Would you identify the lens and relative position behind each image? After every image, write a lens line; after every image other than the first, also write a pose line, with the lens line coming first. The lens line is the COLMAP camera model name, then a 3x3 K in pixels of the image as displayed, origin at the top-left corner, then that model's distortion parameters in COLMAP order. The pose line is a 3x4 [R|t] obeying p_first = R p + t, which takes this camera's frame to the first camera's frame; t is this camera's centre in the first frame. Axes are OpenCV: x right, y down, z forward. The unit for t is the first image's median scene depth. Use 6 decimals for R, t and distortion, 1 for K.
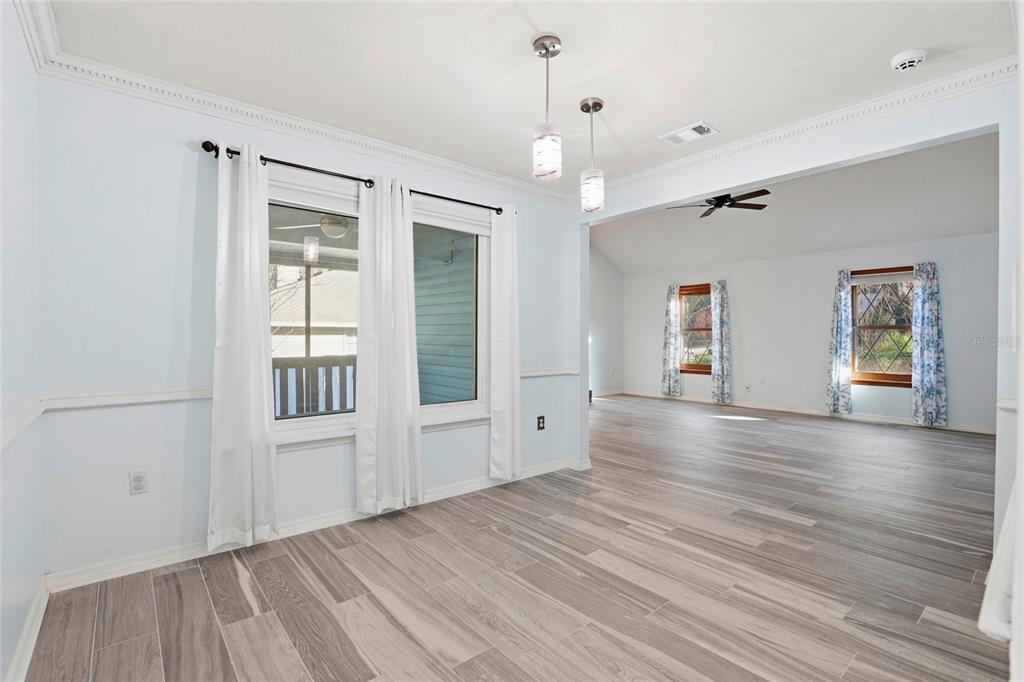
lens RADIAL K [[475.8, 0, 511.7], [0, 475.8, 339.8], [0, 0, 1]] dist [-0.027818, 0.001917]
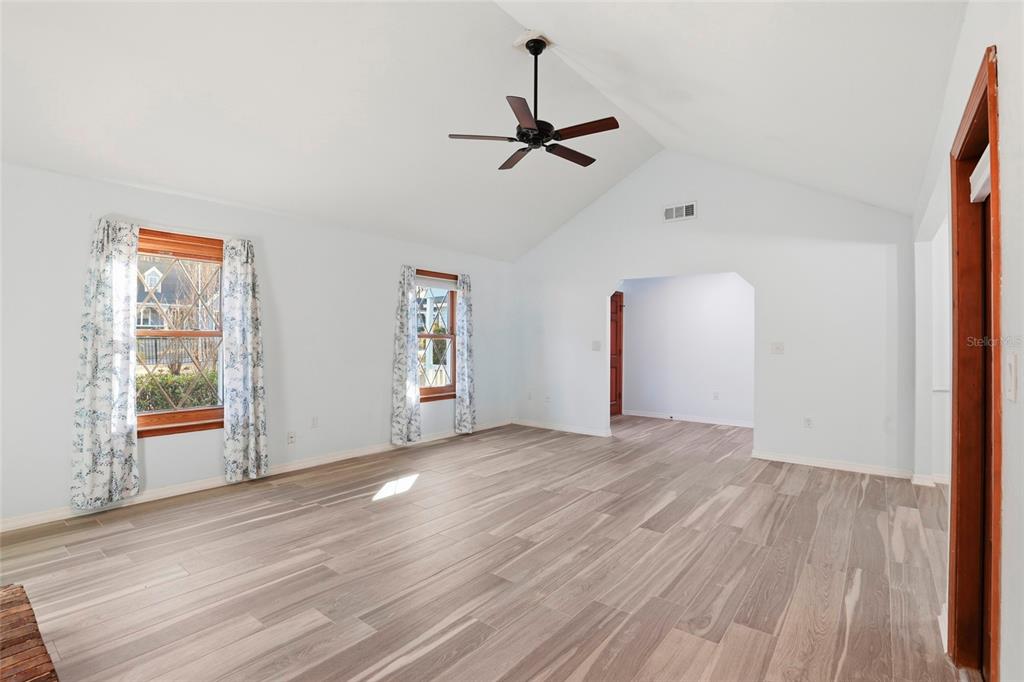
lens RADIAL K [[475.8, 0, 515.2], [0, 475.8, 337.1], [0, 0, 1]] dist [-0.027818, 0.001917]
pose [[-0.216762, 0.001086, 0.976224, -0.116868], [-0.002047, 0.999997, -0.001567, -0.019279], [-0.976222, -0.002338, -0.216759, 0.812482]]
